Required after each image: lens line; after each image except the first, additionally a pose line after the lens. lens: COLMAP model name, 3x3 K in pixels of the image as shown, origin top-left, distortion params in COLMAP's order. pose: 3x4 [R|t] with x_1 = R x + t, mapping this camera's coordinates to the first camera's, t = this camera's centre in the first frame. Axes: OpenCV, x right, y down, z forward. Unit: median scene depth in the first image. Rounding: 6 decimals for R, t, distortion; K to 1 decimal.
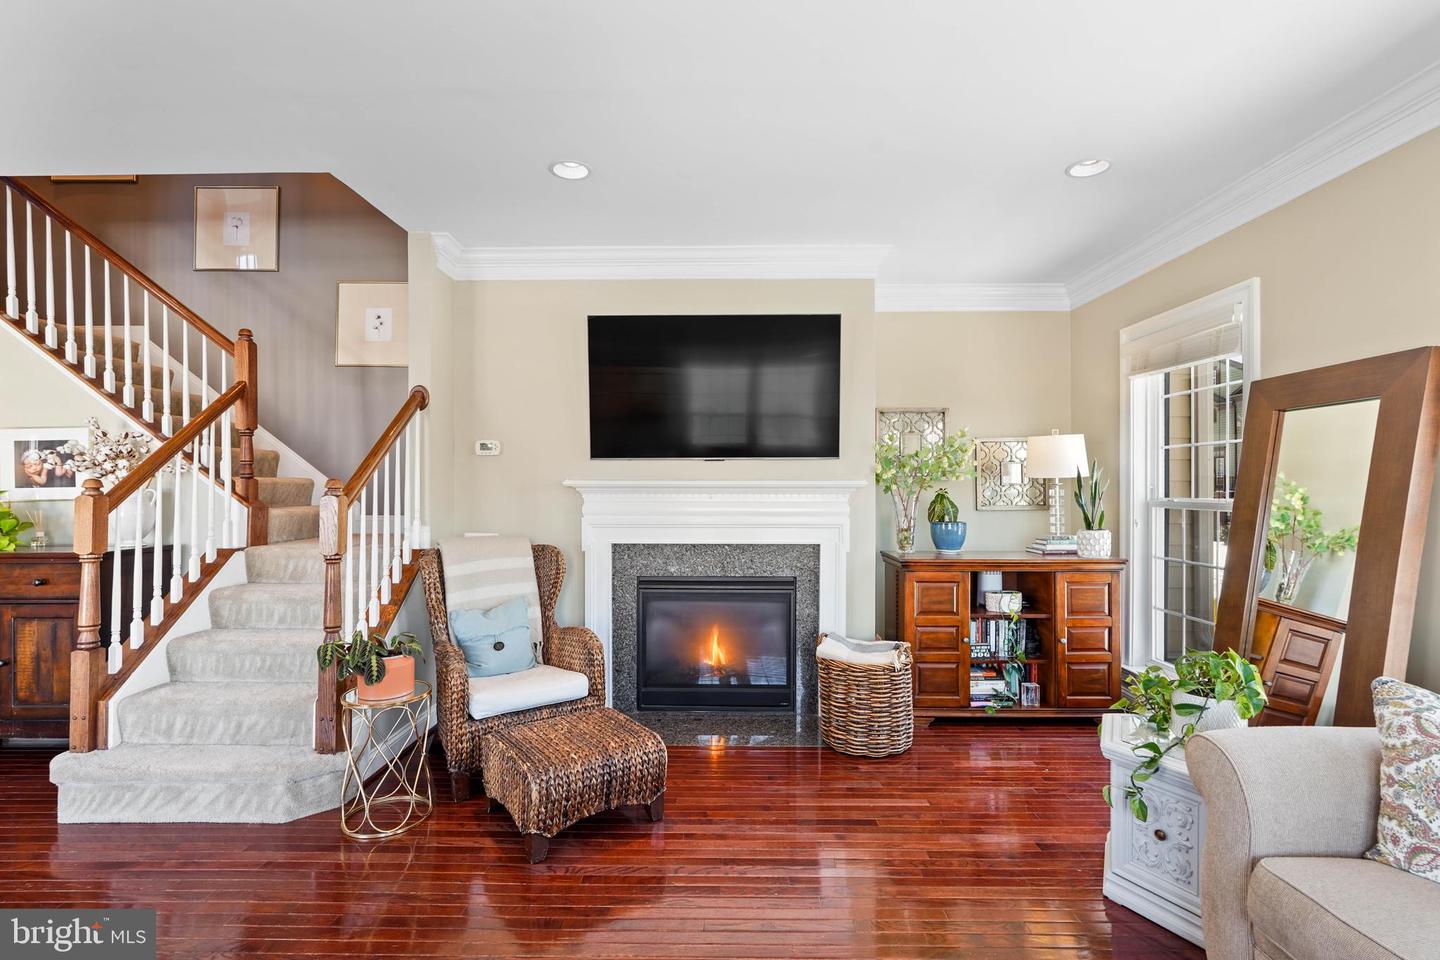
lens RADIAL K [[667.5, 0, 718.6], [0, 667.5, 483.1], [0, 0, 1]] dist [-0.010256, 0.005549]
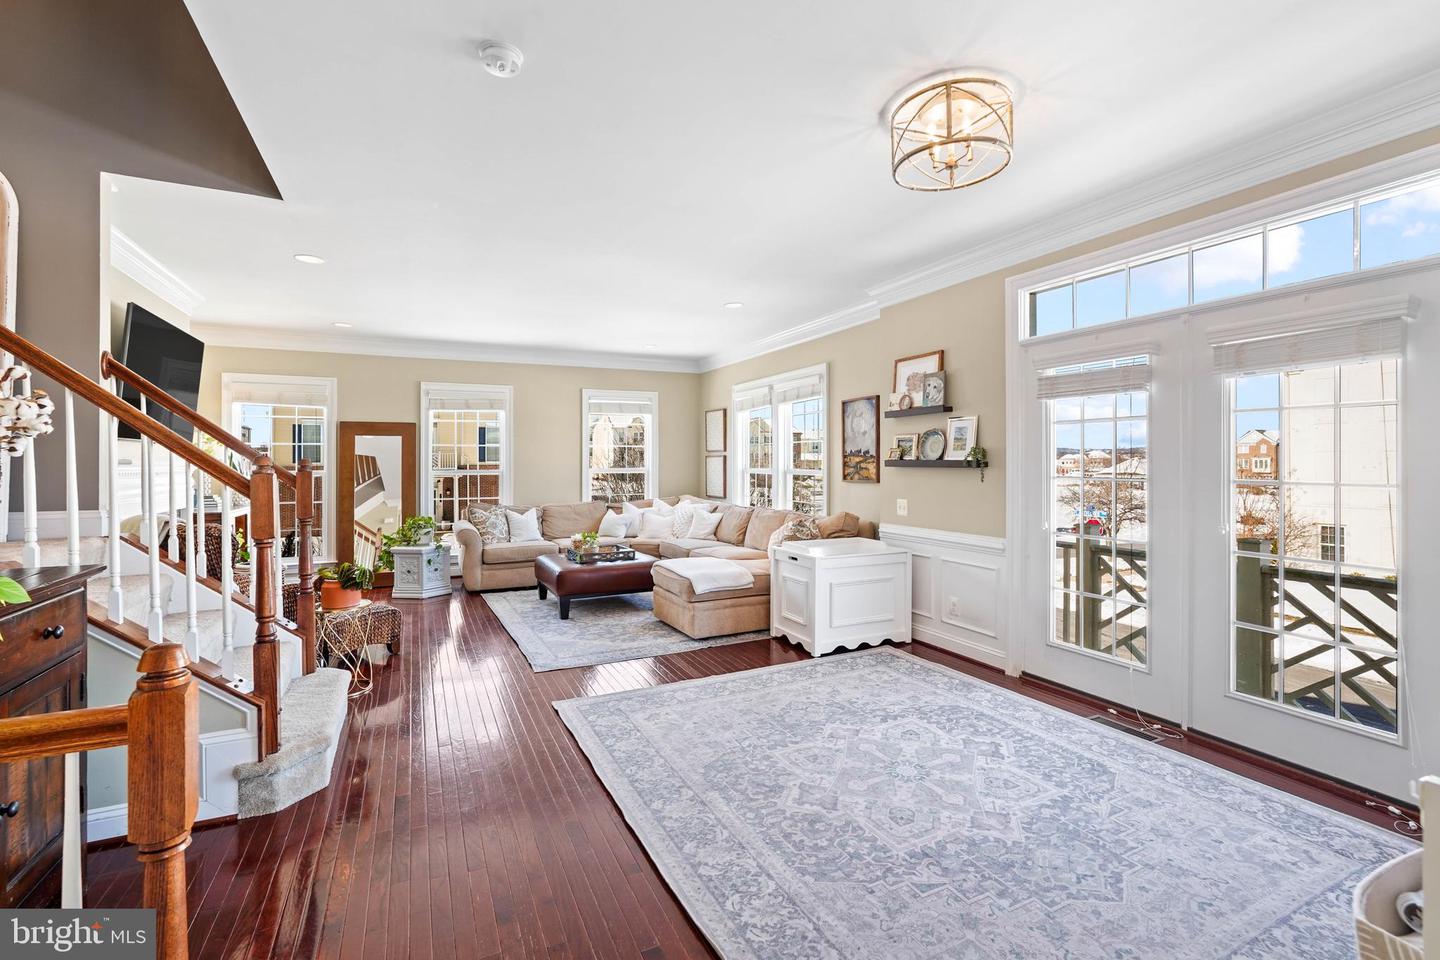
lens RADIAL K [[637.4, 0, 712.9], [0, 637.4, 454.2], [0, 0, 1]] dist [-0.011610, 0.005014]
pose [[-0.436208, 0.012591, 0.899758, -1.823840], [0.003738, 0.999919, -0.012180, 0.001693], [-0.899838, -0.001950, -0.436219, 0.753744]]
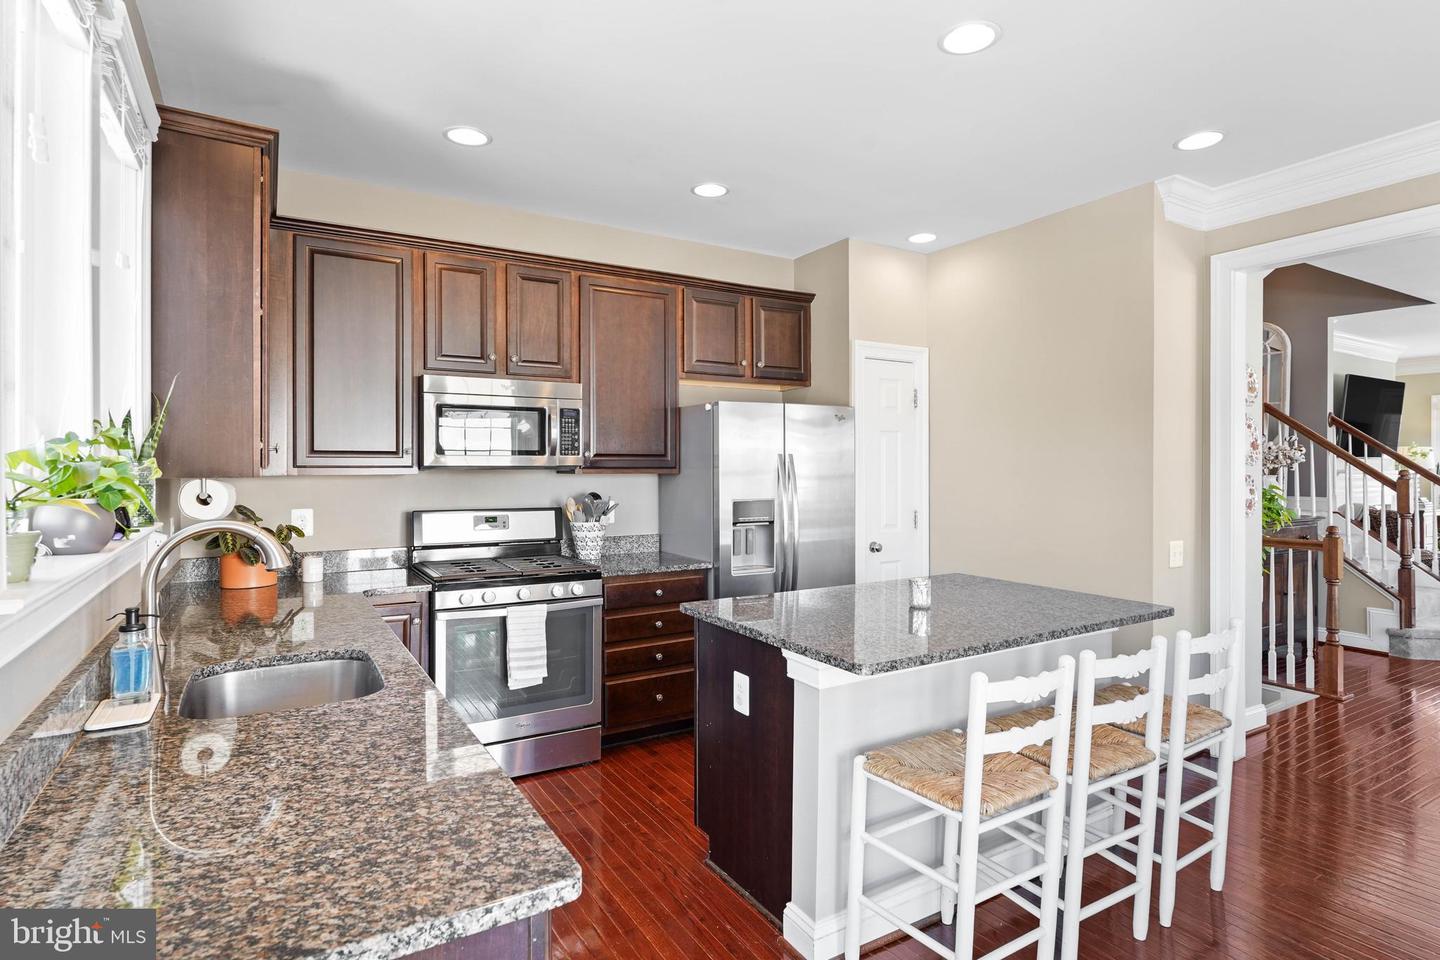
lens RADIAL K [[746.8, 0, 721.2], [0, 746.8, 473.5], [0, 0, 1]] dist [-0.000725, -0.001282]
pose [[0.850540, -0.000996, 0.525909, -3.085320], [-0.000821, 0.999994, 0.003222, -0.004526], [-0.525909, -0.003172, 0.850535, 0.291838]]
